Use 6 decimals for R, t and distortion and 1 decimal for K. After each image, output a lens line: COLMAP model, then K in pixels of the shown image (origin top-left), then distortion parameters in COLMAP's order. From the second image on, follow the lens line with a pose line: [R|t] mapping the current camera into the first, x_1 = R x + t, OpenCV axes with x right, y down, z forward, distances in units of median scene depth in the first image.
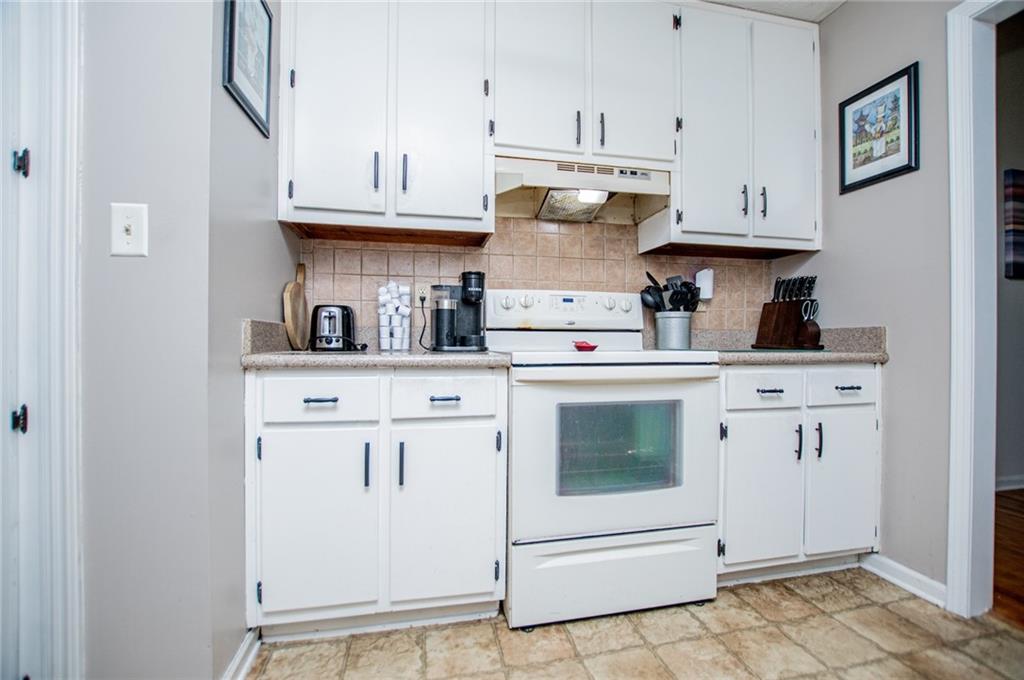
lens RADIAL K [[454.2, 0, 518.4], [0, 454.2, 340.7], [0, 0, 1]] dist [-0.026333, 0.000288]
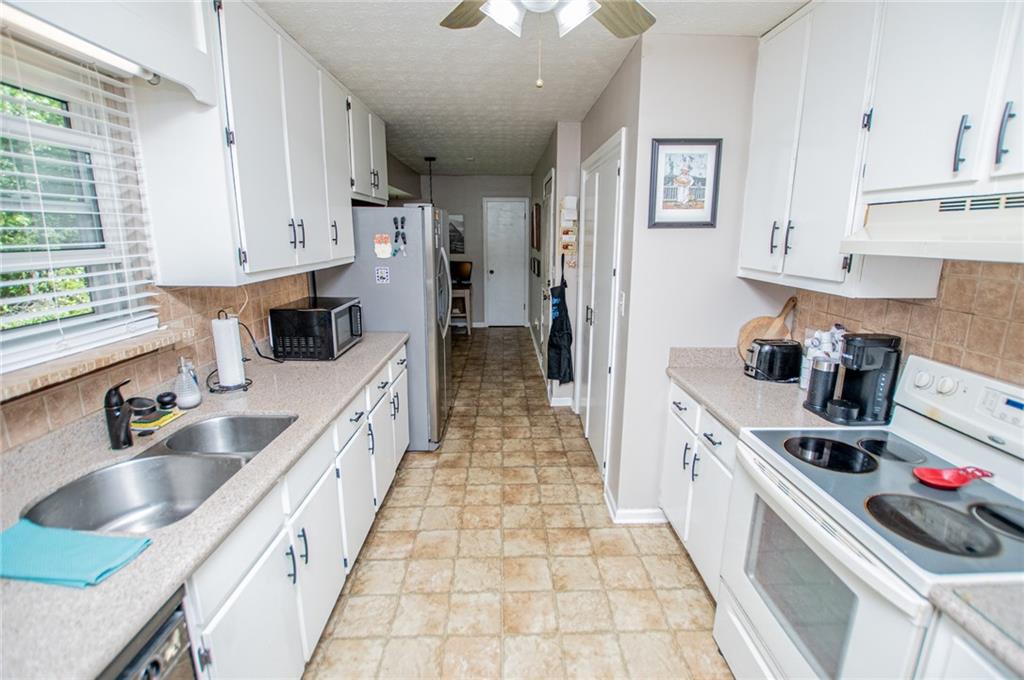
lens RADIAL K [[465.0, 0, 520.6], [0, 465.0, 340.3], [0, 0, 1]] dist [-0.026113, 0.000792]
pose [[-0.183364, 0.215231, -0.959194, 0.879455], [-0.012374, 0.975155, 0.221178, -0.332257], [0.982967, 0.052425, -0.176145, 0.521193]]
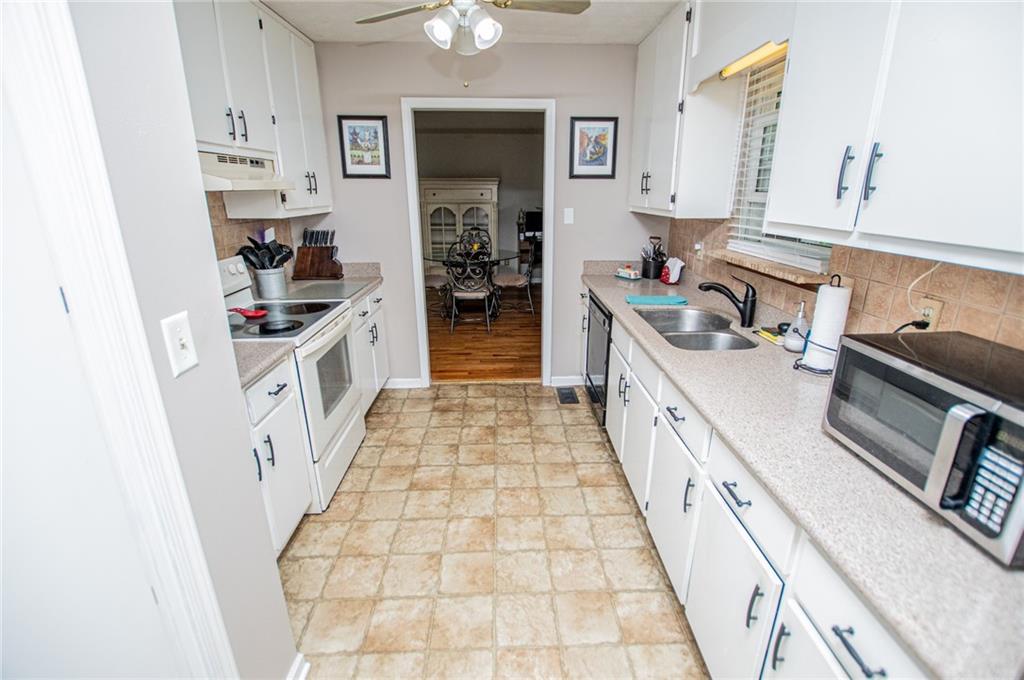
lens RADIAL K [[454.2, 0, 518.4], [0, 454.2, 340.7], [0, 0, 1]] dist [-0.026333, 0.000288]
pose [[0.178733, -0.309281, 0.934023, -0.902308], [0.003845, 0.949522, 0.313677, -0.303295], [-0.983890, -0.052473, 0.170900, 0.097943]]
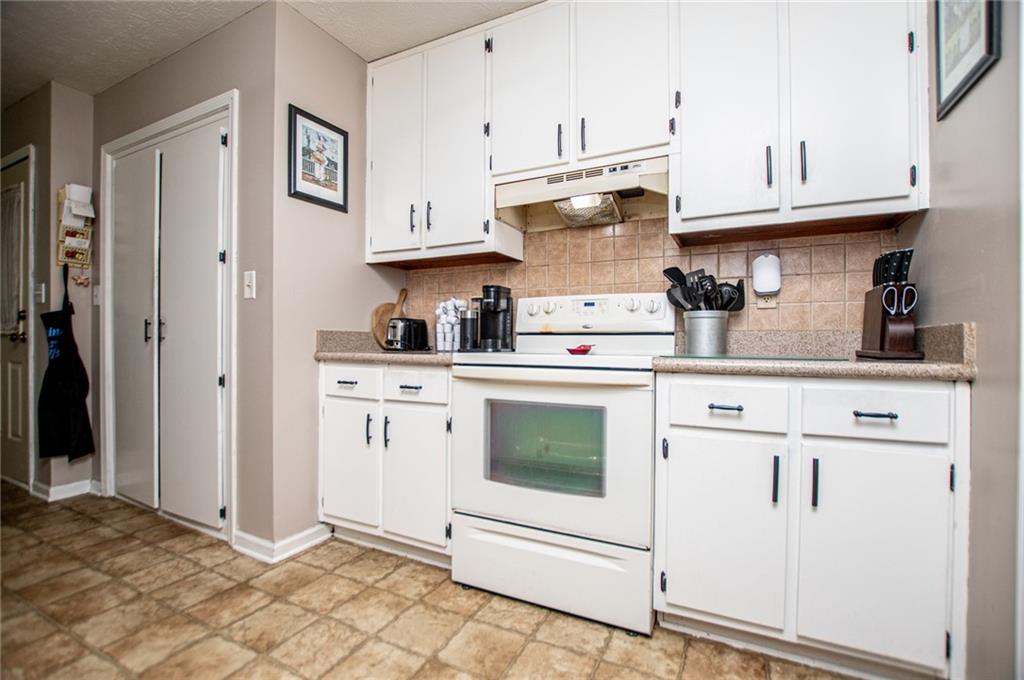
lens RADIAL K [[456.2, 0, 517.5], [0, 456.2, 341.6], [0, 0, 1]] dist [-0.024810, -0.000112]
pose [[0.776794, -0.000255, -0.629755, 0.705729], [-0.003527, 0.999982, -0.004756, -0.000554], [0.629745, 0.005916, 0.776779, 0.123683]]
